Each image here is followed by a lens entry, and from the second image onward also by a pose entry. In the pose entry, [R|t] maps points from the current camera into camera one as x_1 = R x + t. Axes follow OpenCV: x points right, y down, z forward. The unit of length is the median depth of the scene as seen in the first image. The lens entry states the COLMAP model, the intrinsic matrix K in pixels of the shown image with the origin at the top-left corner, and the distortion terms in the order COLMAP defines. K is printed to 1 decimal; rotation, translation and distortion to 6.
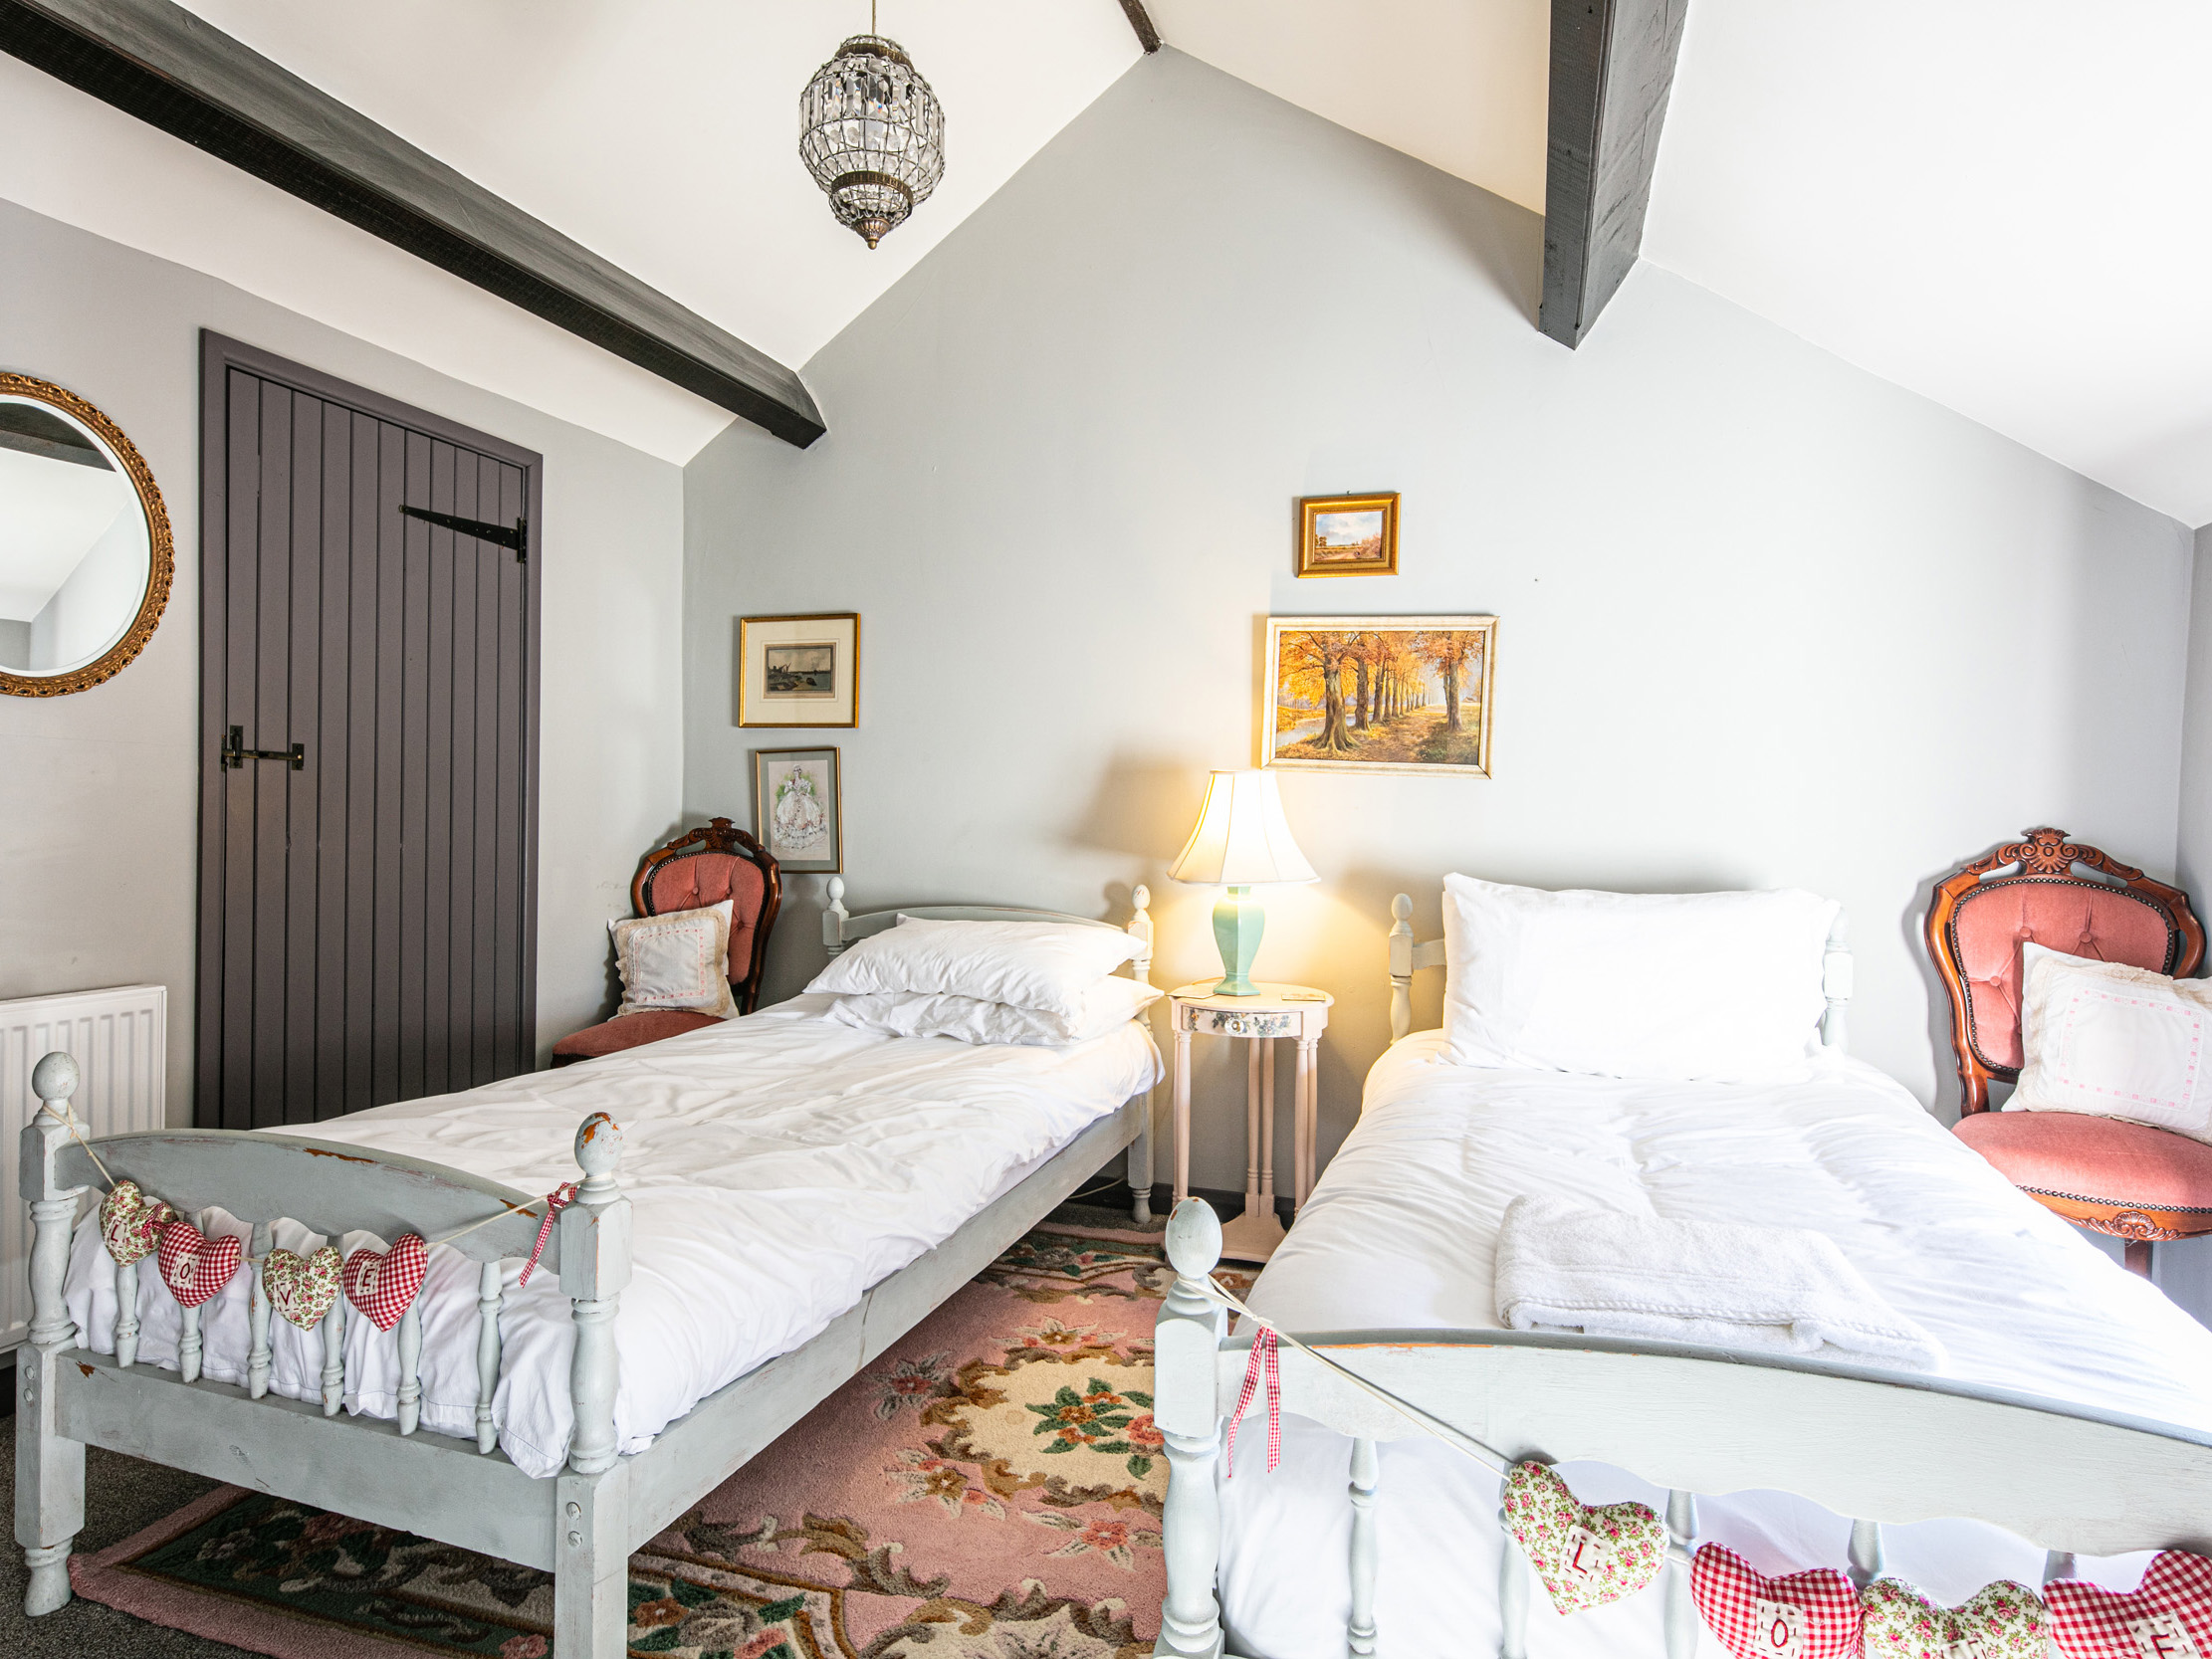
lens RADIAL K [[1192.1, 0, 1114.0], [0, 1192.1, 816.6], [0, 0, 1]] dist [0.001959, -0.003877]
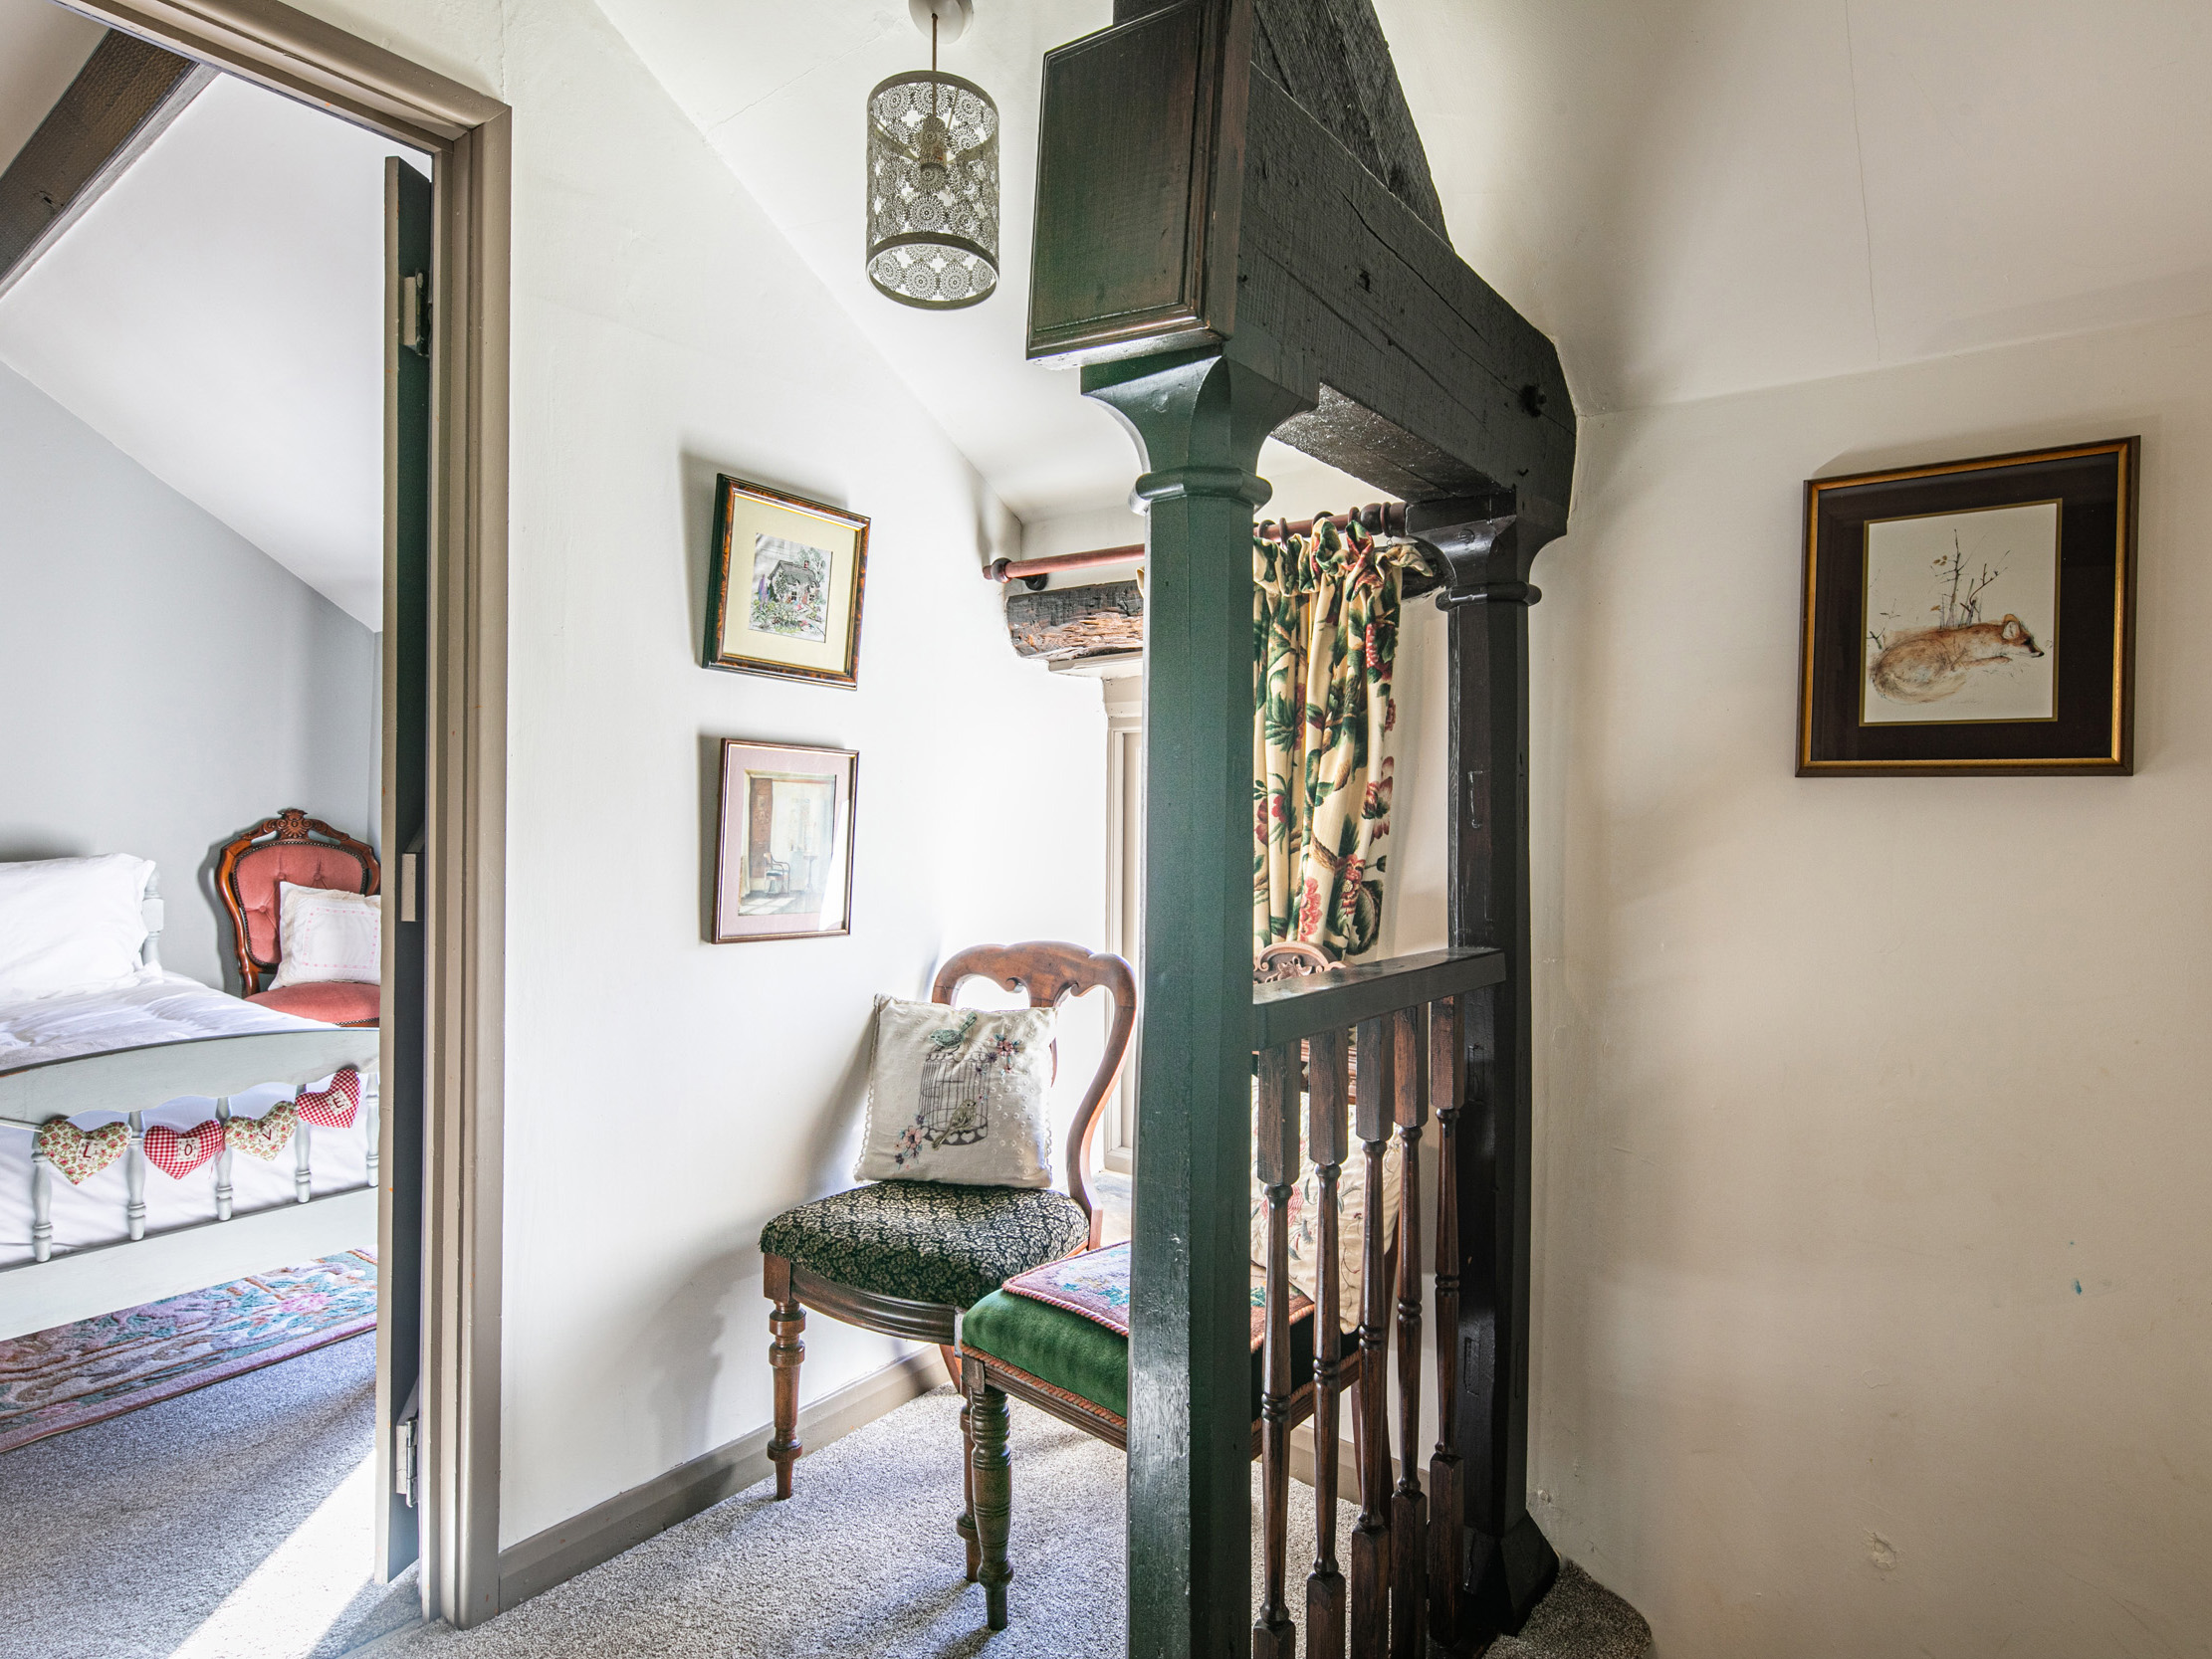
lens RADIAL K [[1192.1, 0, 1114.0], [0, 1192.1, 816.6], [0, 0, 1]] dist [0.001959, -0.003877]
pose [[0.299937, -0.014122, 0.953854, -0.401438], [0.001720, 0.999897, 0.014263, -0.001003], [-0.953957, -0.002638, 0.299931, -0.515038]]
